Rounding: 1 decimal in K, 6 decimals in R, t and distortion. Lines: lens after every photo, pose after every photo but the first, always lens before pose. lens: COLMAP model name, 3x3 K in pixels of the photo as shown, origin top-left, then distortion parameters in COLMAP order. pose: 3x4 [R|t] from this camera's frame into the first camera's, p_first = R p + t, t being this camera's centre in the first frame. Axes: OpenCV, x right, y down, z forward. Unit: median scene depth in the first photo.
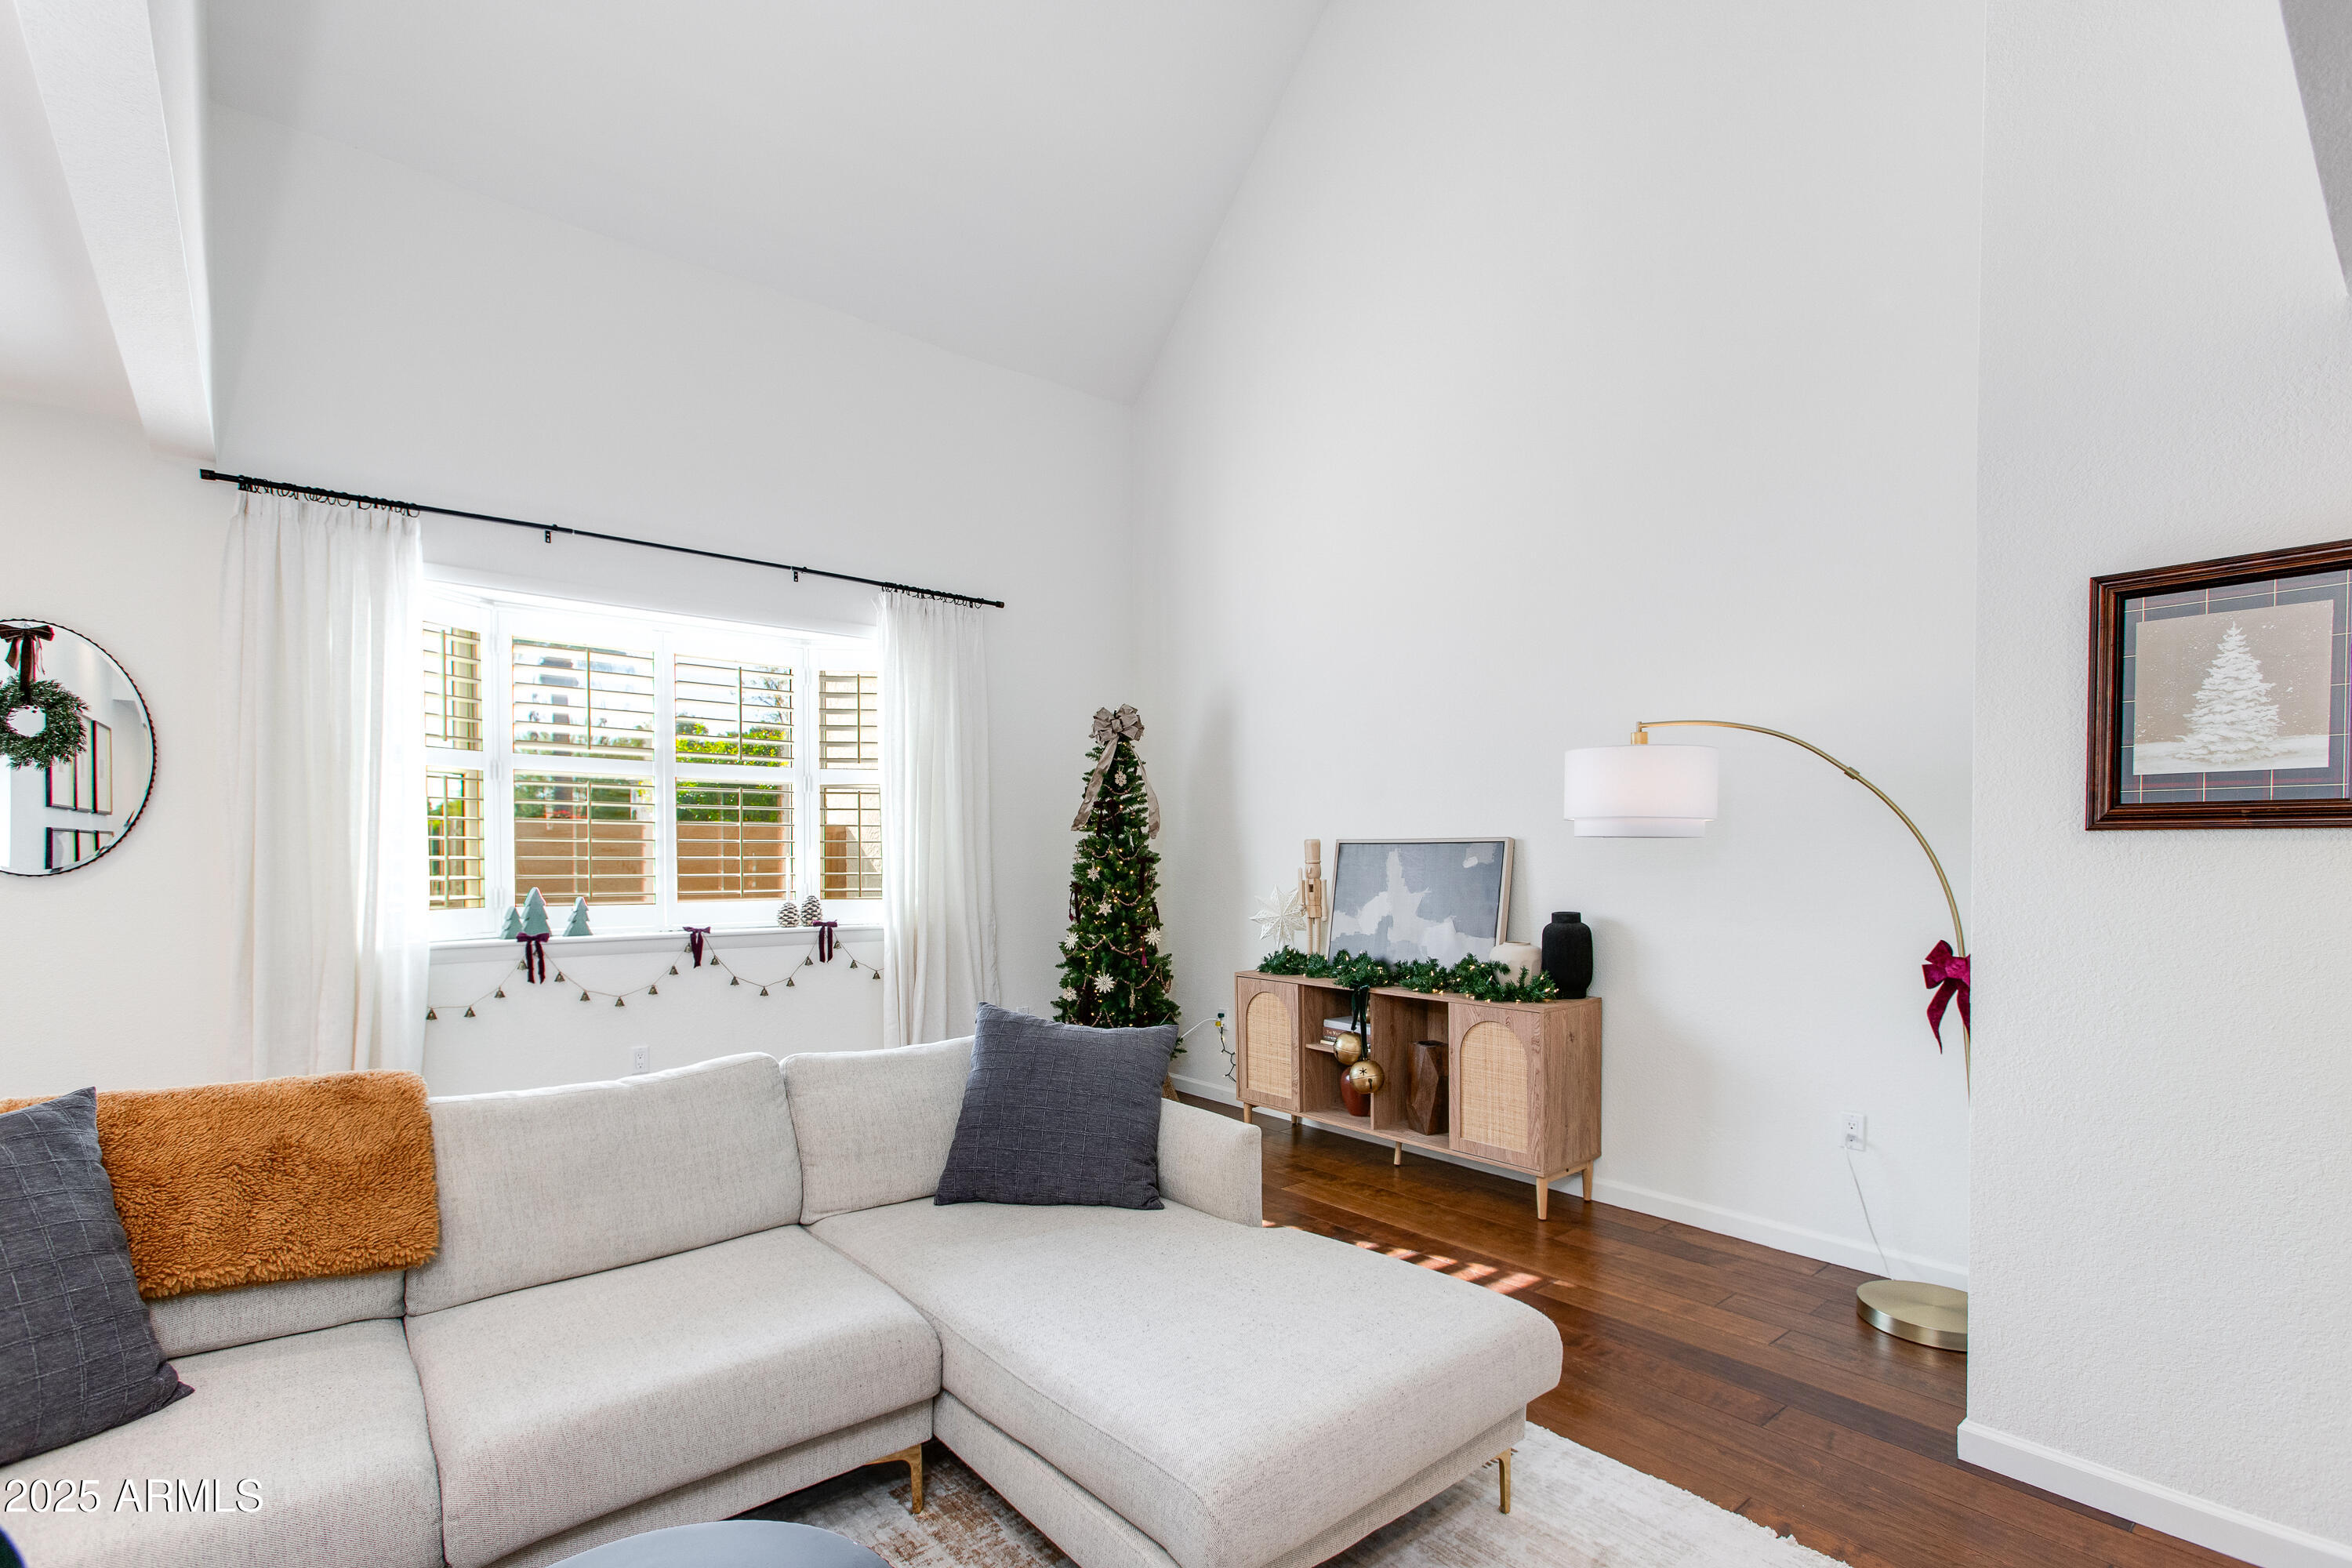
lens RADIAL K [[1093.8, 0, 1161.1], [0, 1093.8, 879.8], [0, 0, 1]] dist [0.002274, 0.000475]
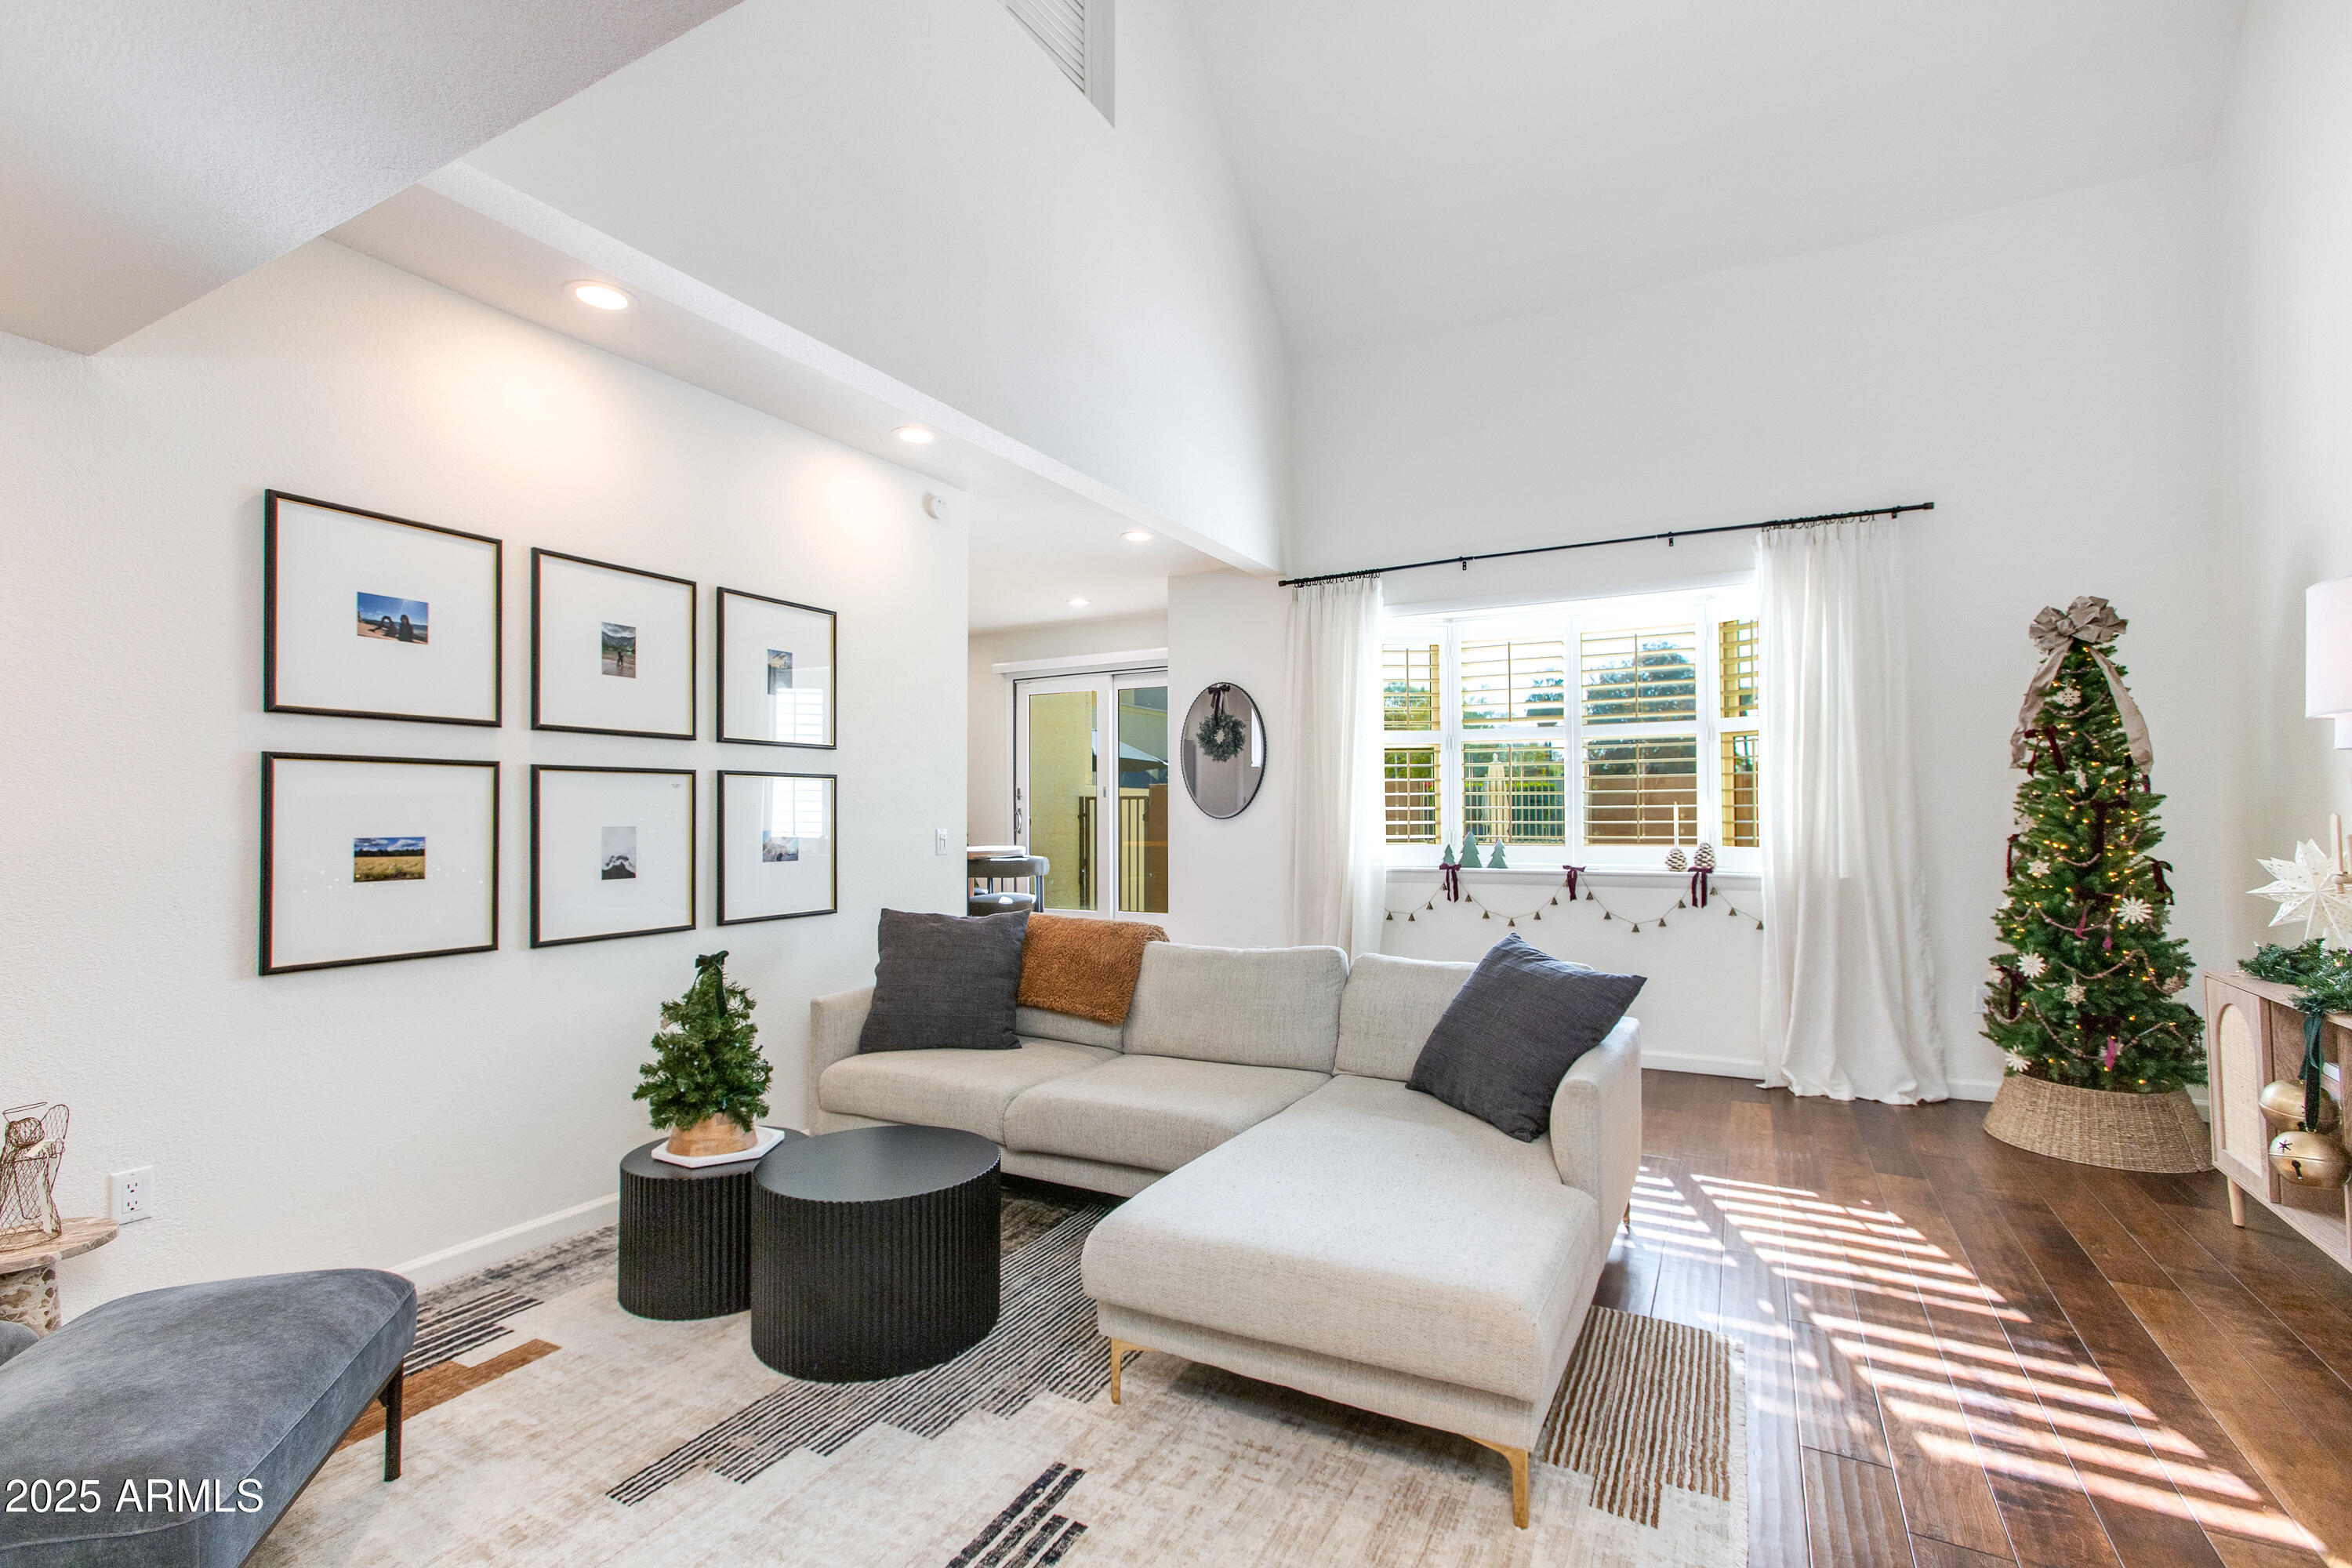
lens RADIAL K [[1056.9, 0, 1176.2], [0, 1056.9, 797.3], [0, 0, 1]] dist [-0.003021, 0.003517]
pose [[0.383621, -0.017089, -0.923333, 0.469587], [-0.015295, 0.999574, -0.024855, 0.004945], [0.923364, 0.023657, 0.383196, 0.184665]]
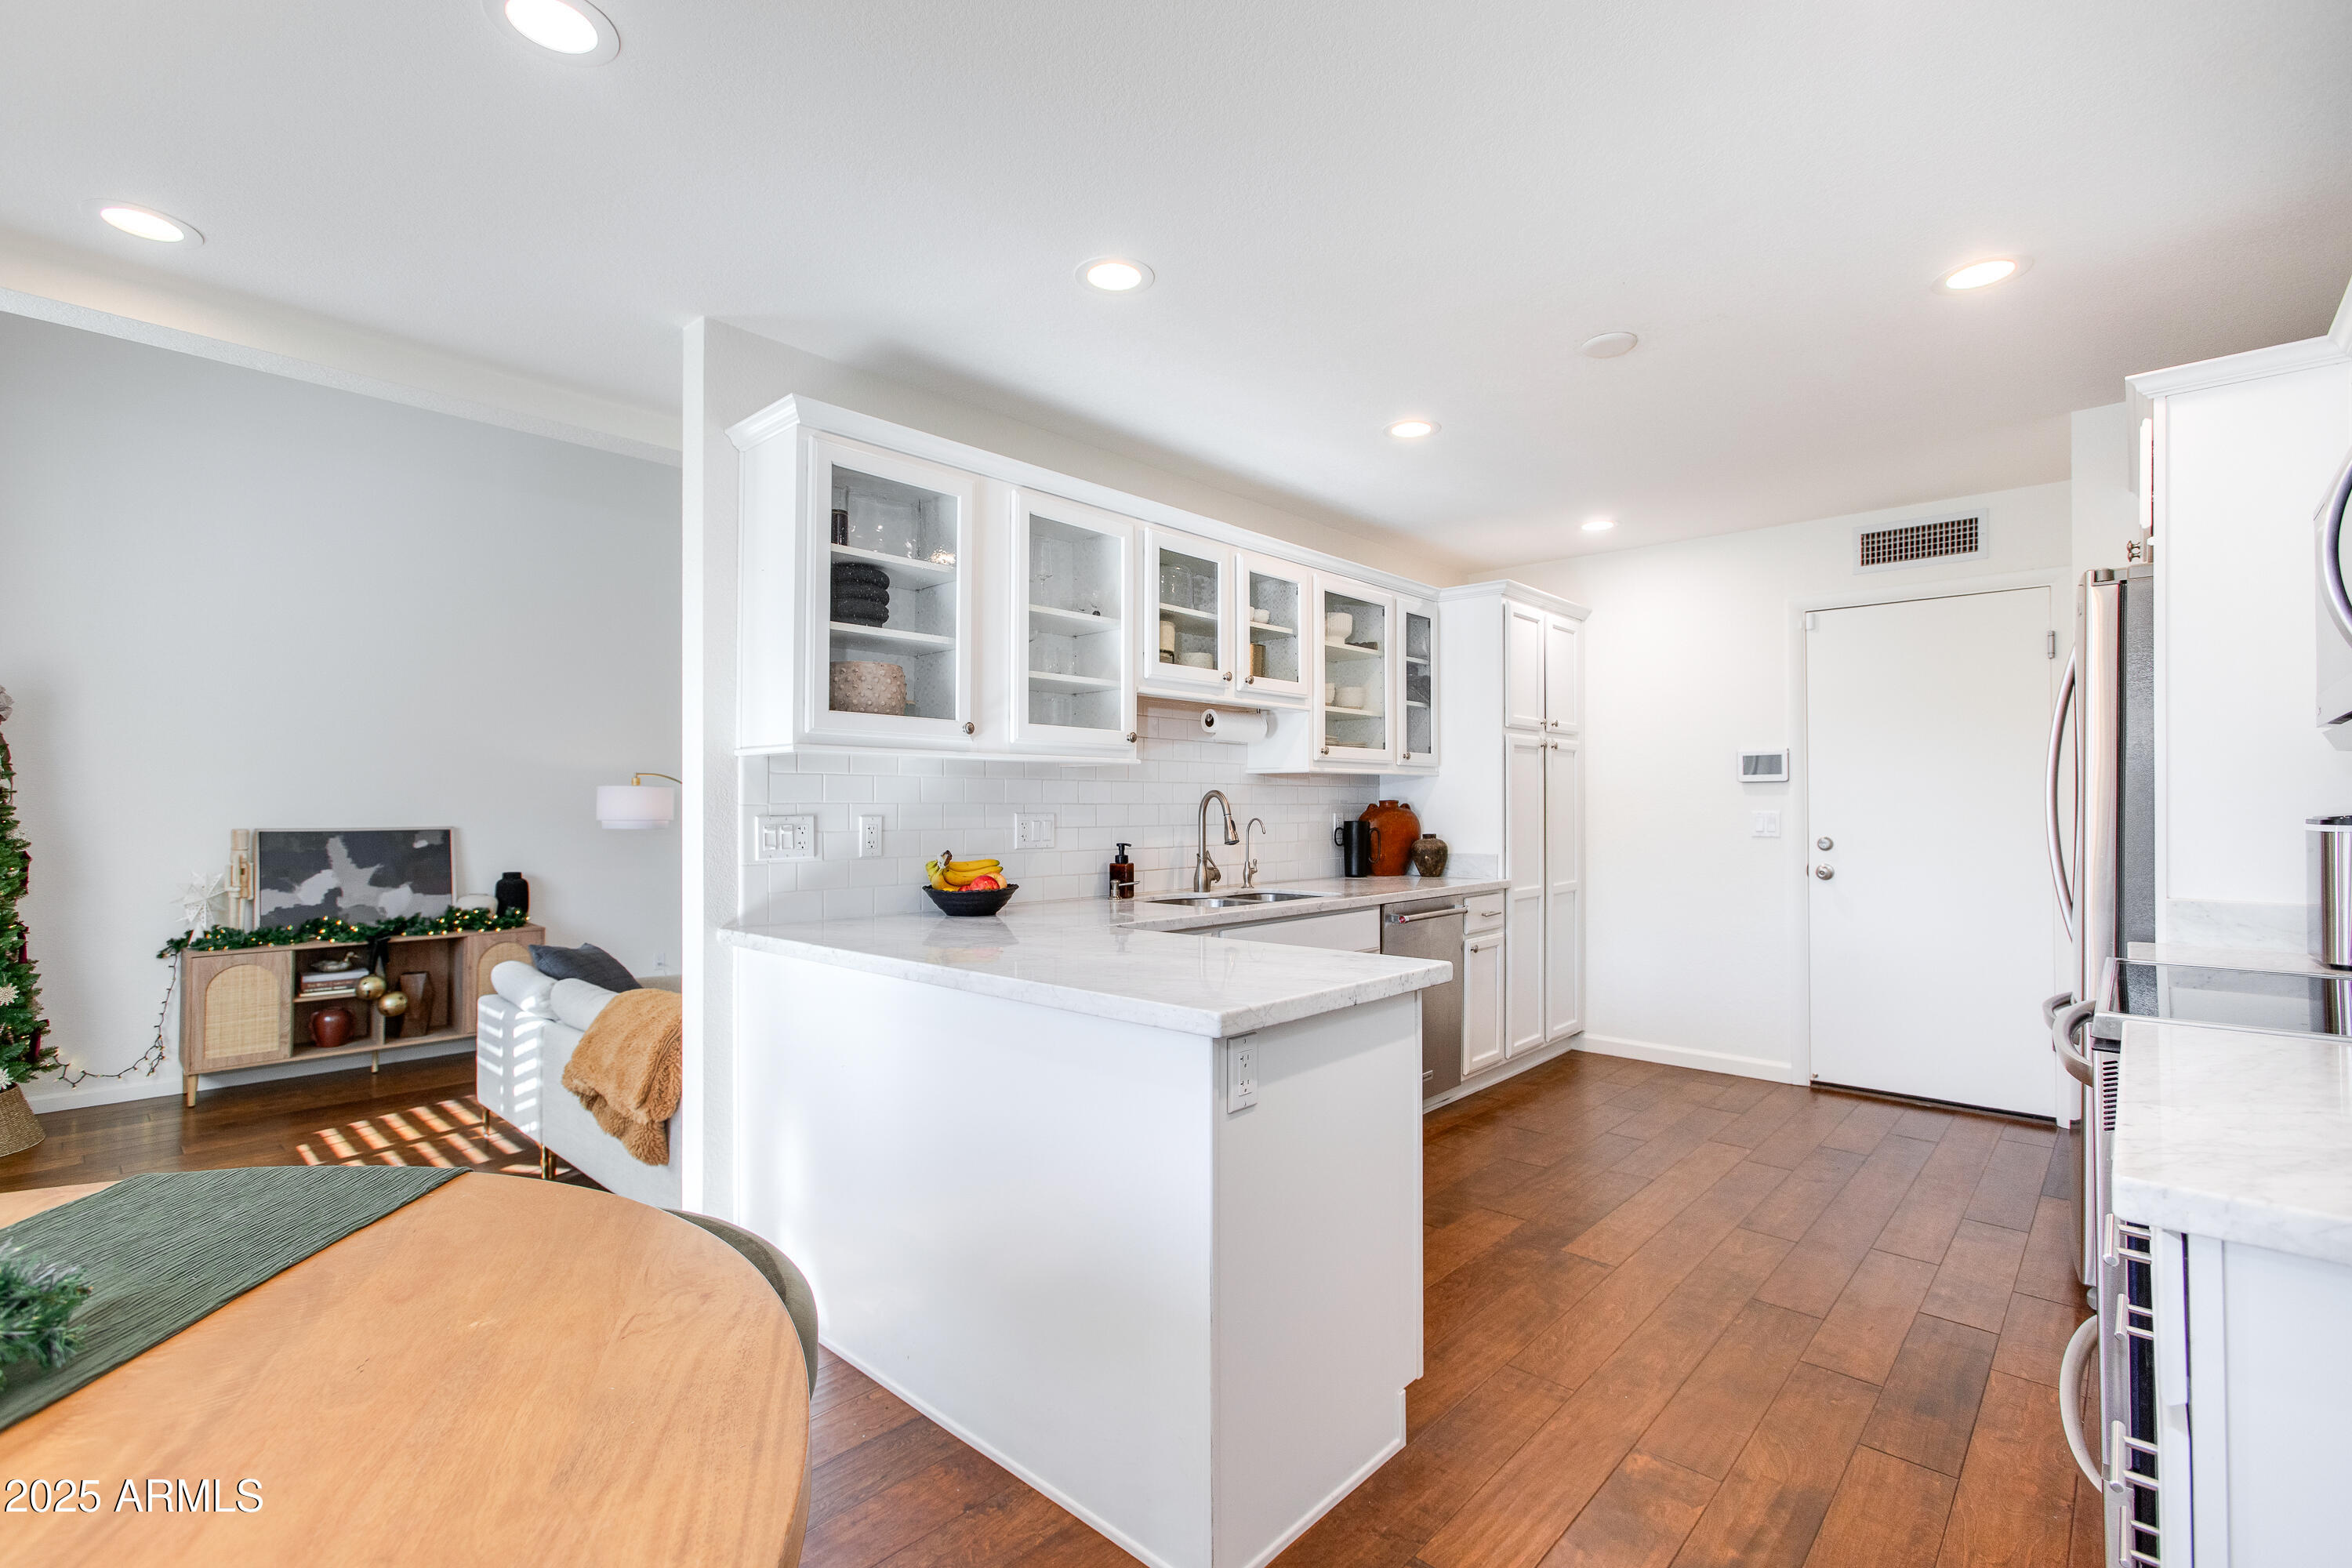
lens RADIAL K [[1056.9, 0, 1168.8], [0, 1056.9, 797.7], [0, 0, 1]] dist [-0.003021, 0.003517]
pose [[-0.150505, 0.010059, 0.988558, -1.194493], [0.024745, 0.999673, -0.006405, -0.042468], [-0.988299, 0.023498, -0.150705, 0.217214]]
